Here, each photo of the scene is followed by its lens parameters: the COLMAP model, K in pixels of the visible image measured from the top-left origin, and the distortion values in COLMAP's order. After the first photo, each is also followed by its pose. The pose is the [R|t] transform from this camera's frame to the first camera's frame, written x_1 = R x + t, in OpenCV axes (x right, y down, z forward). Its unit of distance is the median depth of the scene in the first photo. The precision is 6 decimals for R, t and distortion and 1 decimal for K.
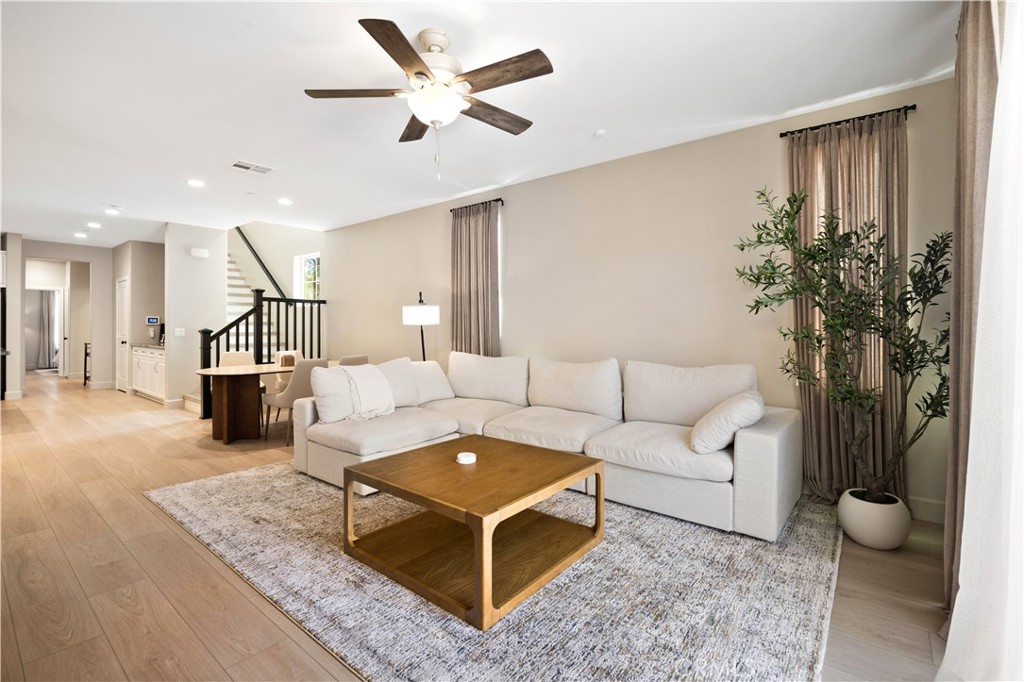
lens RADIAL K [[455.8, 0, 508.8], [0, 455.8, 321.5], [0, 0, 1]] dist [-0.001797, -0.000218]
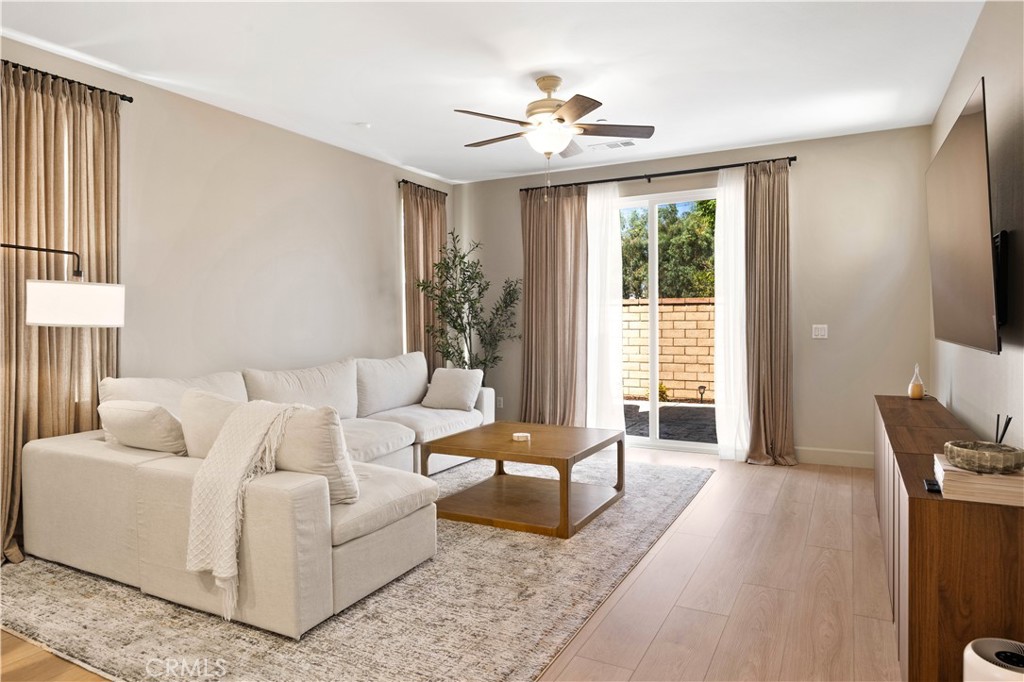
lens RADIAL K [[638.6, 0, 511.0], [0, 638.6, 331.1], [0, 0, 1]] dist [-0.003086, 0.000761]
pose [[-0.200083, -0.009892, 0.979729, -1.419777], [-0.002165, 0.999951, 0.009654, 0.008919], [-0.979777, -0.000189, -0.200095, 1.137973]]
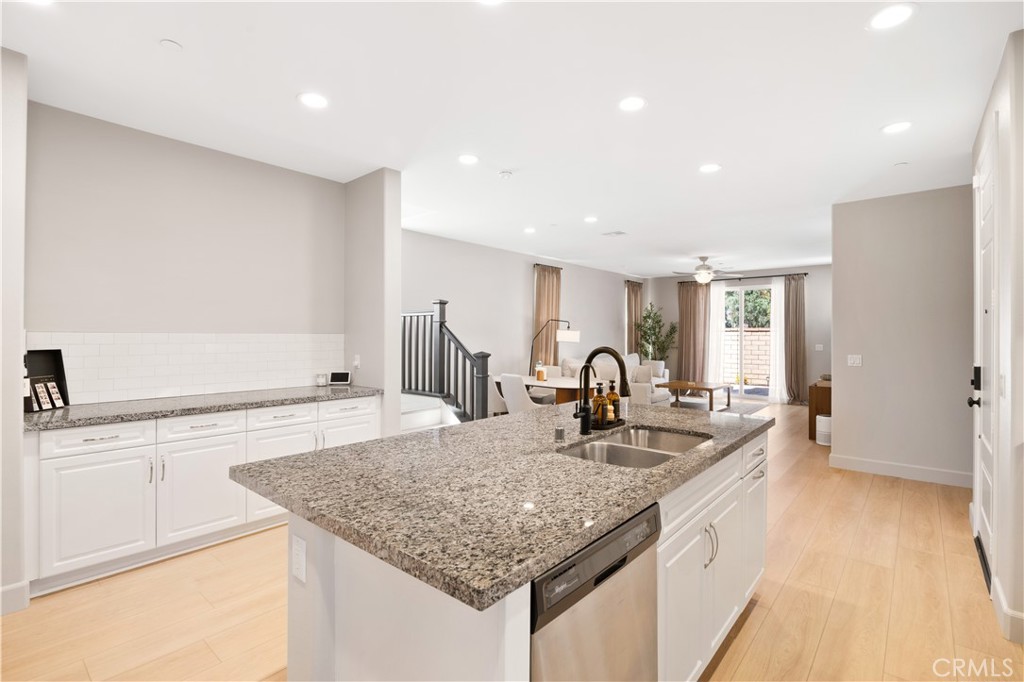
lens RADIAL K [[482.0, 0, 510.7], [0, 482.0, 334.1], [0, 0, 1]] dist [-0.002188, -0.000222]
pose [[0.014783, 0.007312, 0.999864, -2.983564], [-0.015216, 0.999859, -0.007087, -0.009894], [-0.999775, -0.015109, 0.014892, 1.884044]]
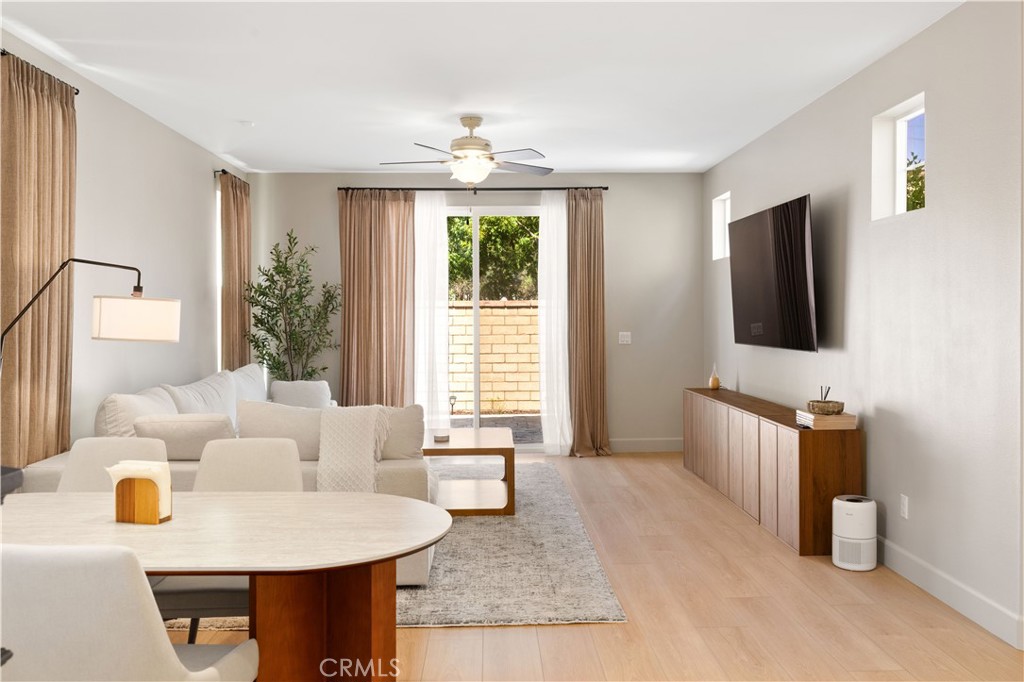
lens RADIAL K [[872.1, 0, 514.1], [0, 872.1, 312.3], [0, 0, 1]] dist [0.000826, -0.000982]
pose [[-0.659969, 0.013215, 0.751177, -1.731939], [0.000253, 0.999849, -0.017367, -0.008916], [-0.751293, -0.011271, -0.659873, 2.064171]]
